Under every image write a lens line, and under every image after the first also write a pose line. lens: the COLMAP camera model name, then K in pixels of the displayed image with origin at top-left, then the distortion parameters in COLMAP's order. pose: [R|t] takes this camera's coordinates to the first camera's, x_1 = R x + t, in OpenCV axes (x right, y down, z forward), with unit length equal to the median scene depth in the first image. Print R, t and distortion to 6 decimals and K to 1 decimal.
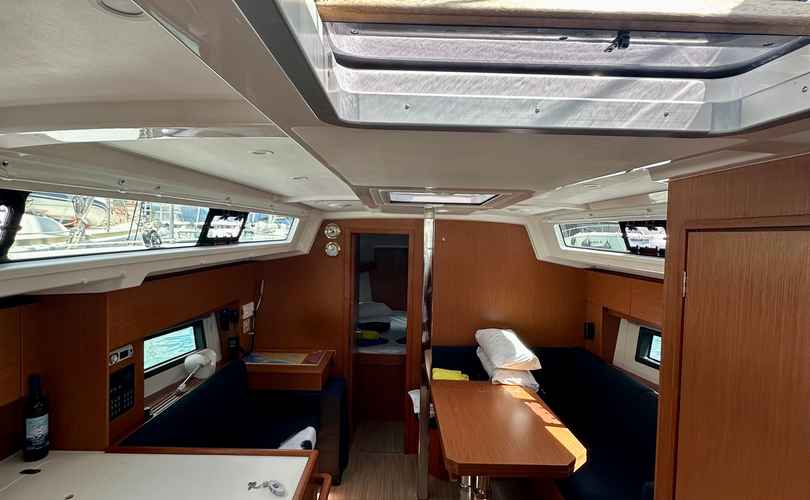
lens RADIAL K [[431.8, 0, 405.0], [0, 431.8, 250.0], [0, 0, 1]] dist [-0.002083, 0.000975]
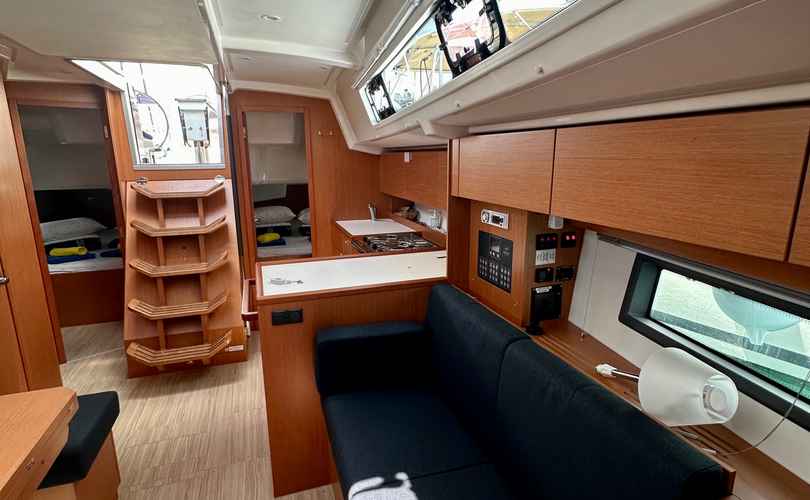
lens RADIAL K [[431.8, 0, 405.0], [0, 431.8, 250.0], [0, 0, 1]] dist [-0.002083, 0.000975]
pose [[-0.950116, 0.050238, -0.307825, -0.128073], [-0.025467, 0.971151, 0.237101, 0.062251], [0.310856, 0.233113, -0.921427, 1.135014]]
